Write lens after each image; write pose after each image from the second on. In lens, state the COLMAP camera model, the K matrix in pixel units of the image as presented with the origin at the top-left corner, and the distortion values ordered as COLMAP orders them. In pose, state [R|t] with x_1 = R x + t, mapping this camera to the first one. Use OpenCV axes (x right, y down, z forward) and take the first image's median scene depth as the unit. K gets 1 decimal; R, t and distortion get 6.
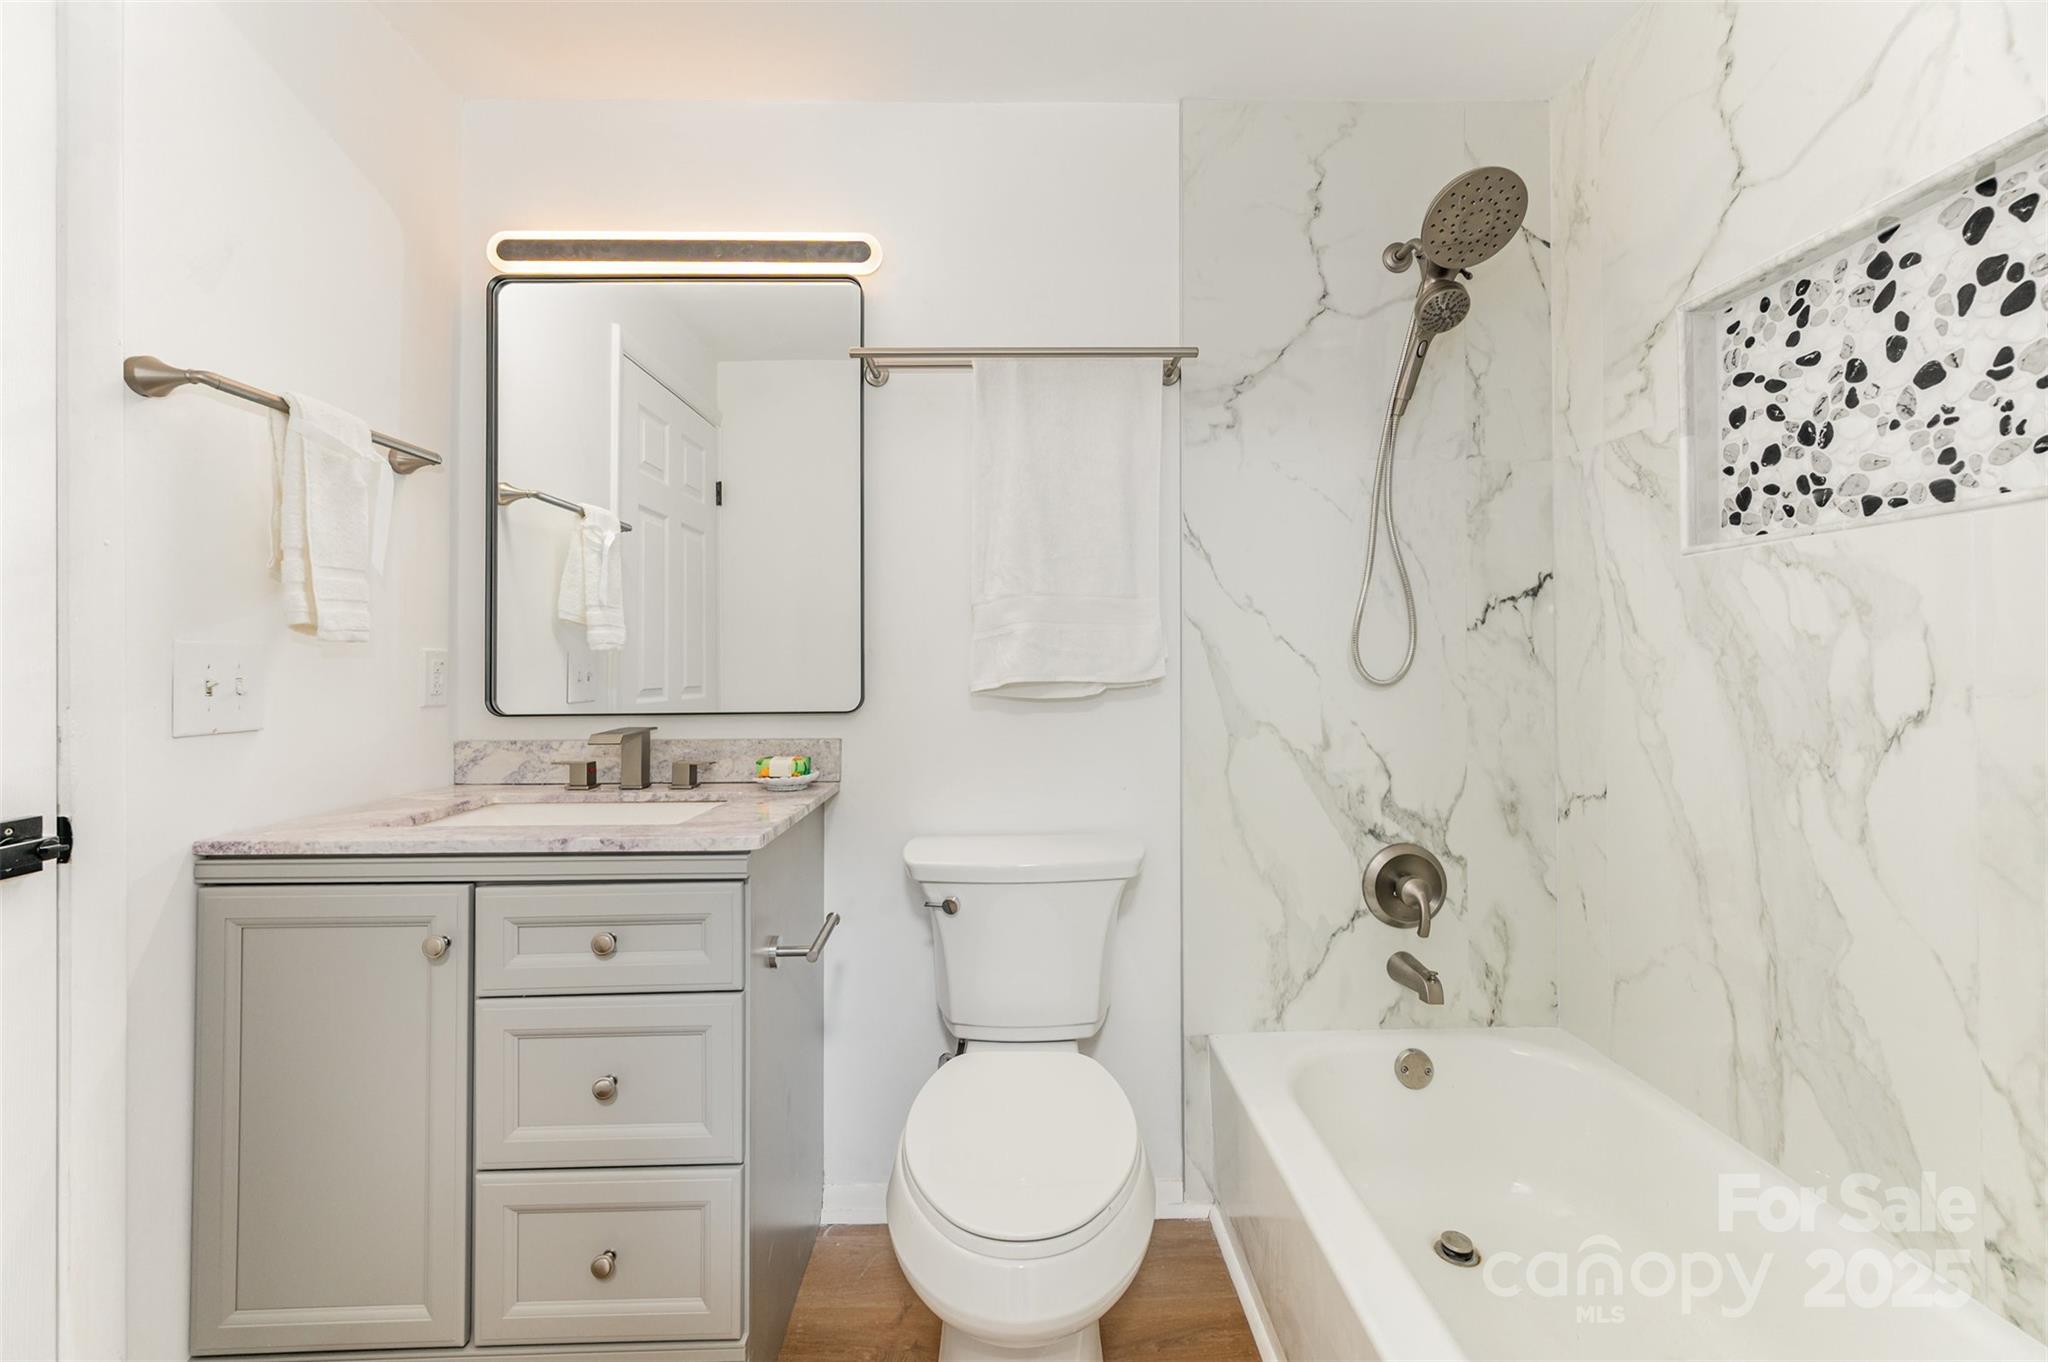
lens RADIAL K [[801.3, 0, 1020.0], [0, 801.3, 671.1], [0, 0, 1]] dist [0.000772, 0.000160]
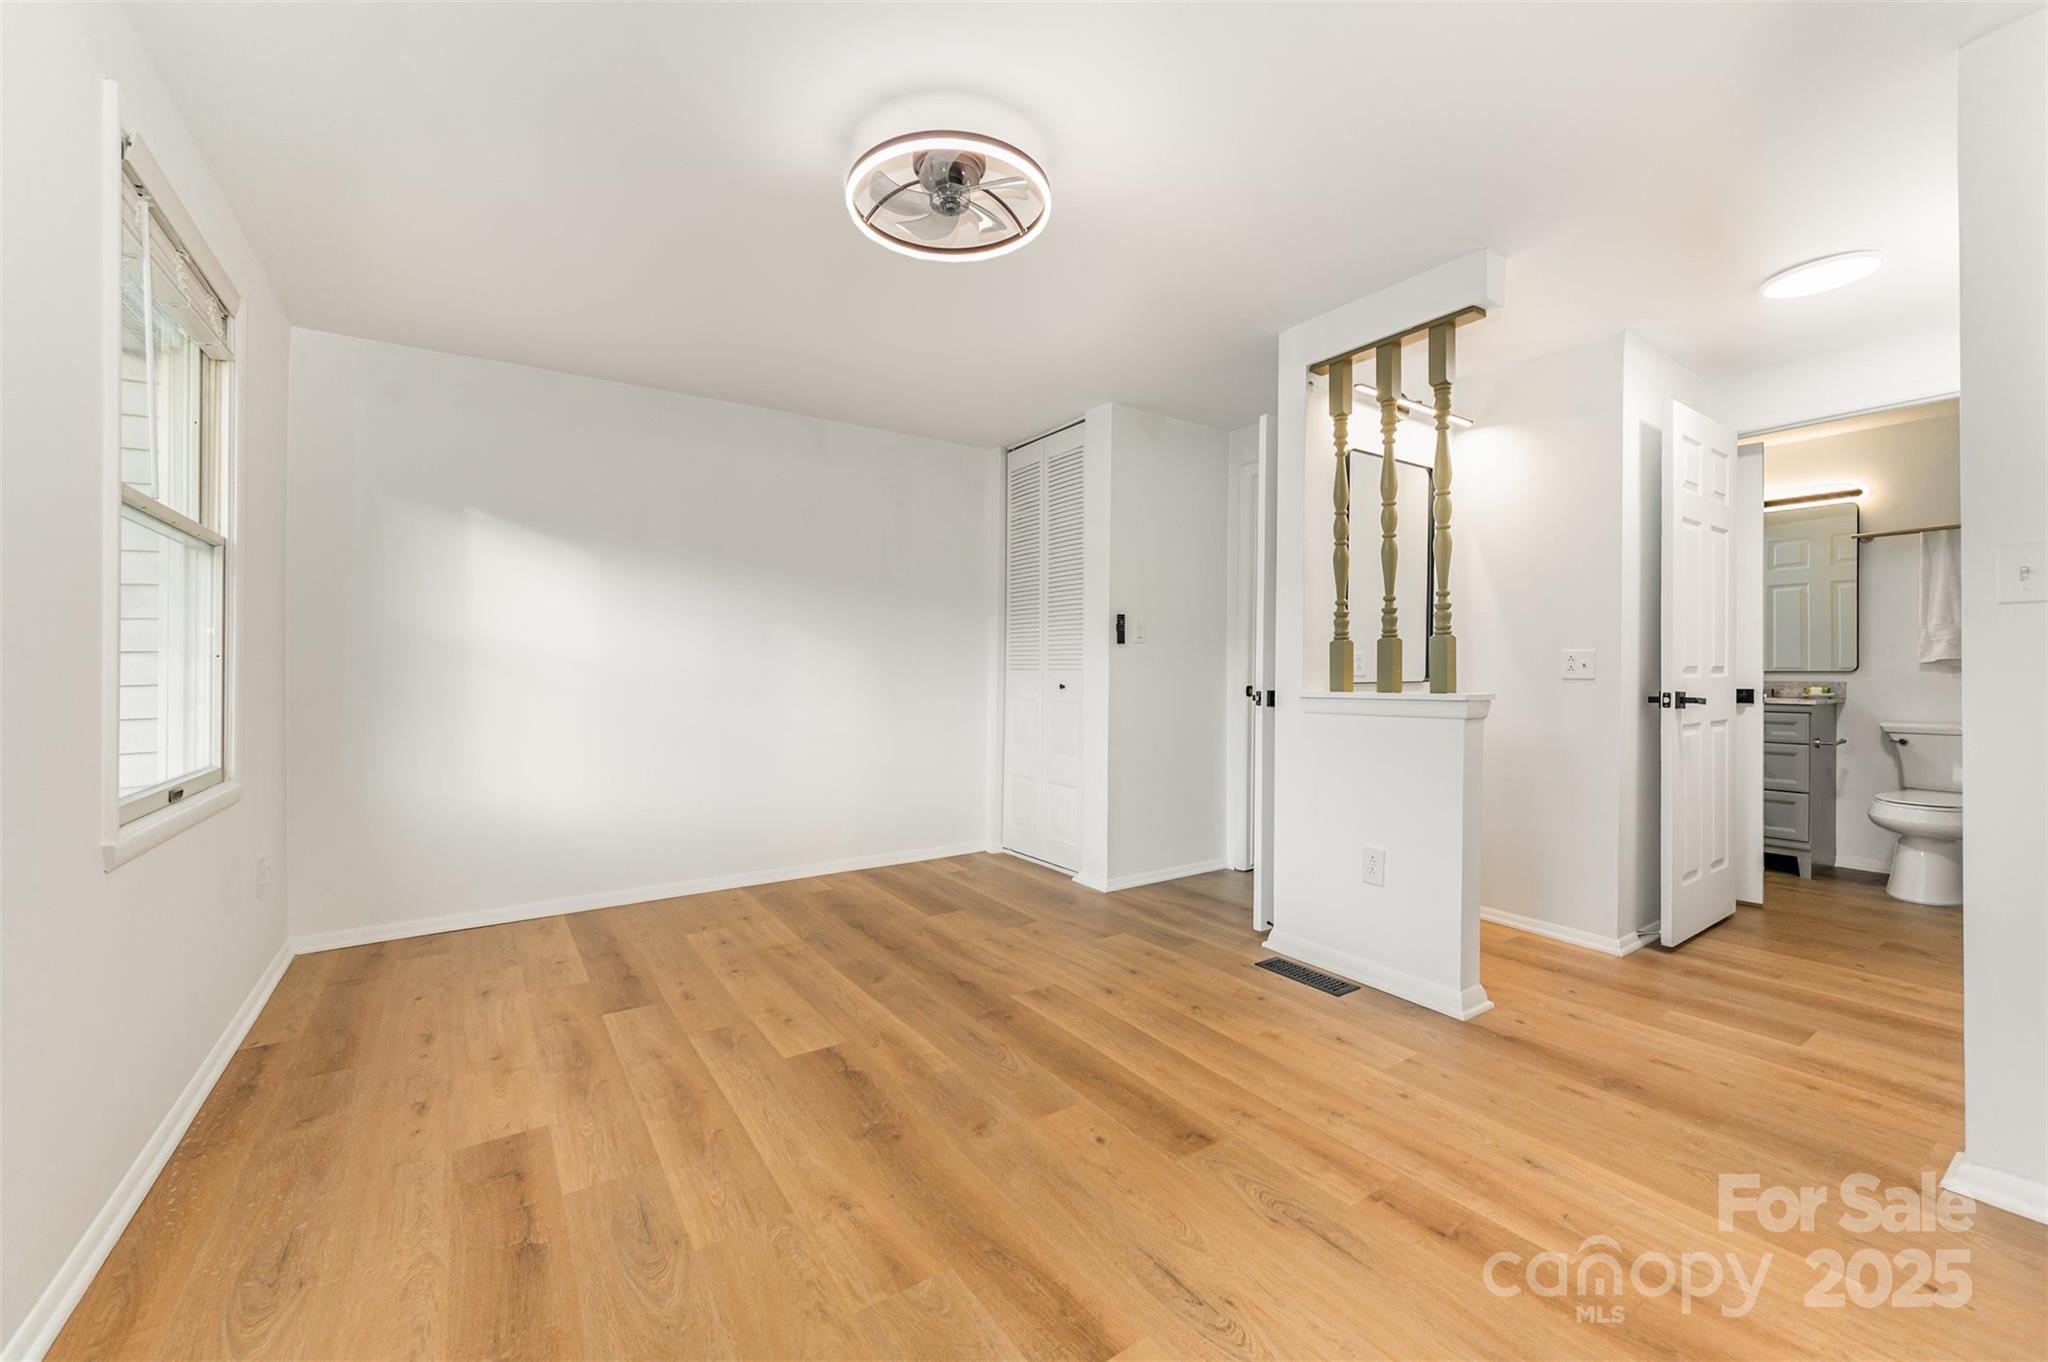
lens RADIAL K [[801.3, 0, 1020.0], [0, 801.3, 671.1], [0, 0, 1]] dist [0.000772, 0.000160]
pose [[0.547209, 0.005679, -0.836977, 0.512311], [0.002768, 0.999959, 0.008595, 0.020883], [0.836992, -0.007020, 0.547171, -2.794610]]
